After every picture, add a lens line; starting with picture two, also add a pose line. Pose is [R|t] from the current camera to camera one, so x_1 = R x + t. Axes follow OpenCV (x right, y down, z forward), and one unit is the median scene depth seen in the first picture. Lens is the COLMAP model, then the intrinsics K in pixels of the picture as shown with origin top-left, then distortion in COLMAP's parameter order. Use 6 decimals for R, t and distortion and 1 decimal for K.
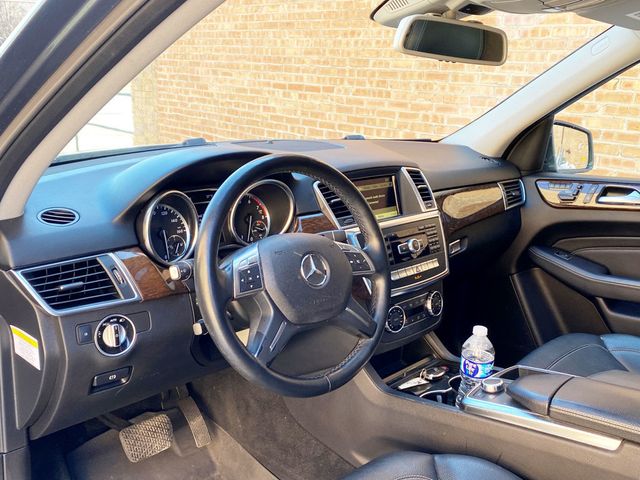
lens RADIAL K [[604.2, 0, 316.3], [0, 604.2, 241.7], [0, 0, 1]] dist [0.046828, 0.000000]
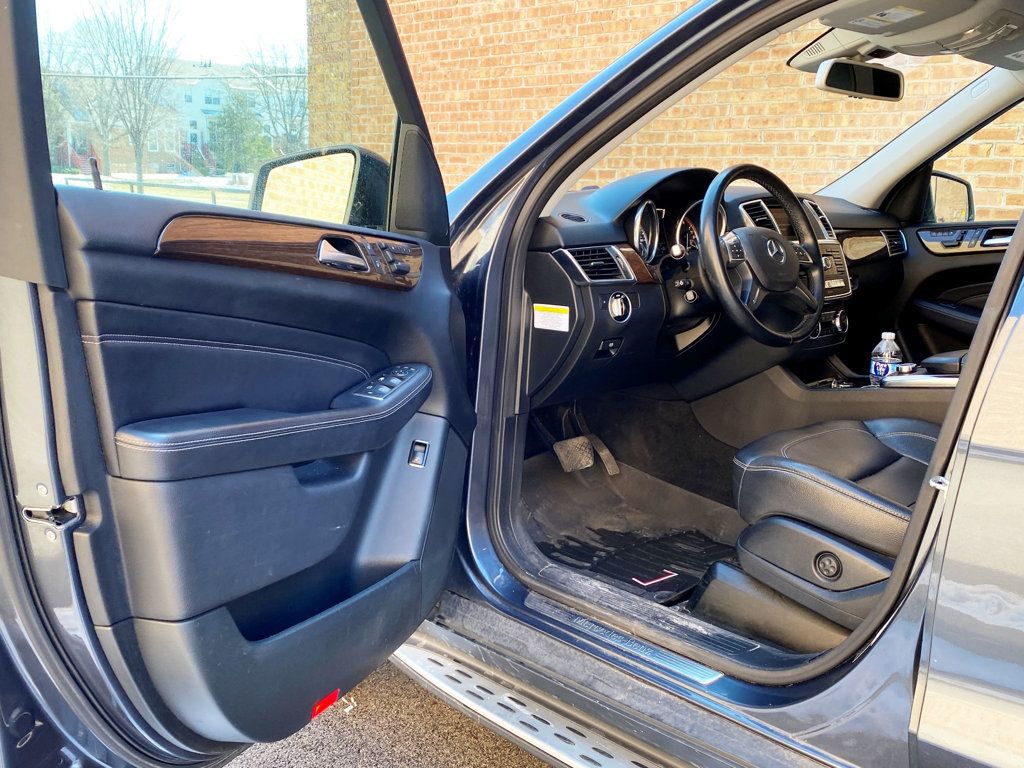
lens RADIAL K [[966.7, 0, 517.8], [0, 966.7, 387.3], [0, 0, 1]] dist [0.046828, 0.000000]
pose [[0.999771, -0.020742, 0.005243, -0.308986], [0.021001, 0.998244, -0.055382, 0.238010], [-0.004085, 0.055479, 0.998451, -0.572323]]
